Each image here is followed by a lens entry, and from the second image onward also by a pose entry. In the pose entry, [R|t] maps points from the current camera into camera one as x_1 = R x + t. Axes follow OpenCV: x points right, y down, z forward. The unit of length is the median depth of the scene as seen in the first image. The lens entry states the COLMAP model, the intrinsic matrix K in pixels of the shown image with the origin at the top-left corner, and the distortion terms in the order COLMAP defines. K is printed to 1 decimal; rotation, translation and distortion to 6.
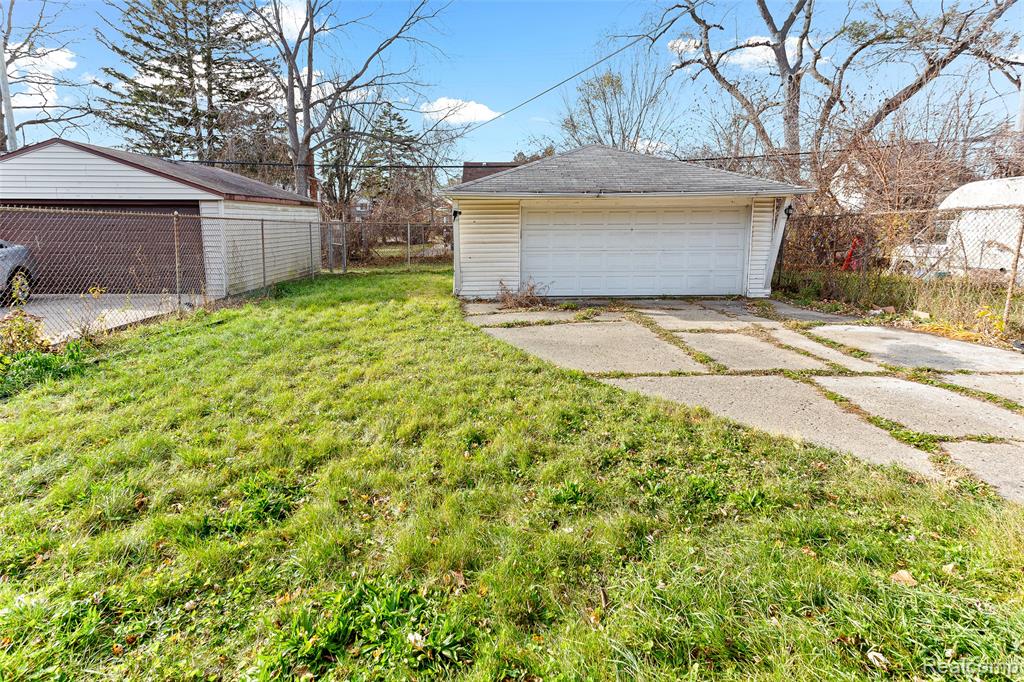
lens RADIAL K [[528.9, 0, 509.9], [0, 528.9, 294.3], [0, 0, 1]] dist [0.023901, 0.000188]
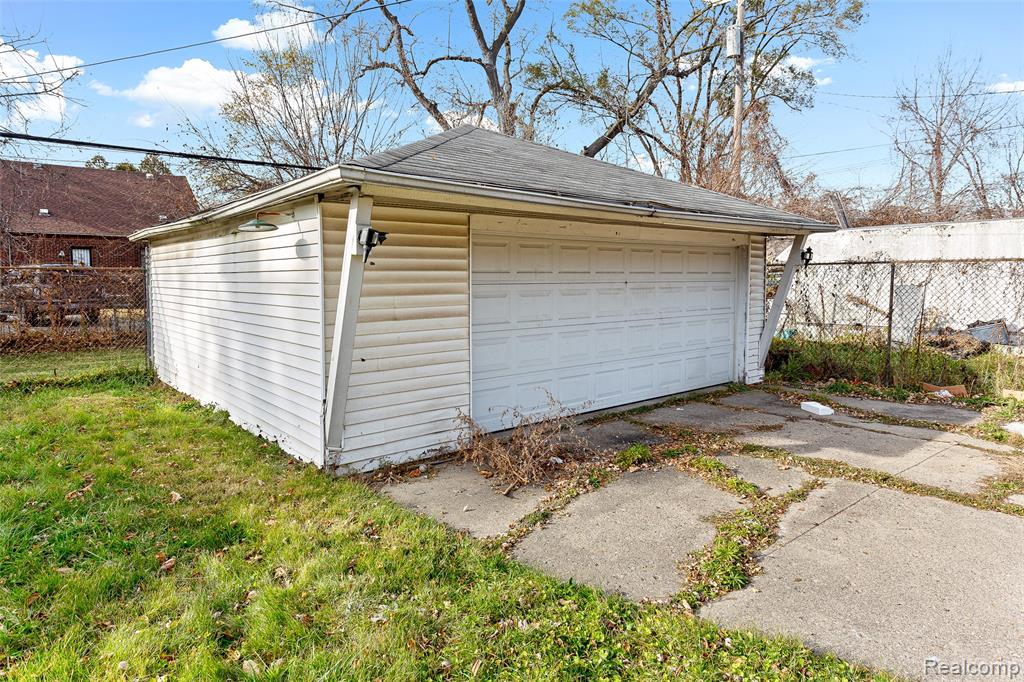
lens RADIAL K [[613.3, 0, 512.0], [0, 613.3, 341.0], [0, 0, 1]] dist [-0.002078, -0.000488]
pose [[0.777599, -0.061466, 0.625749, -0.253481], [0.077939, 0.996958, 0.001076, -0.072370], [-0.623911, 0.047934, 0.780024, 0.584815]]
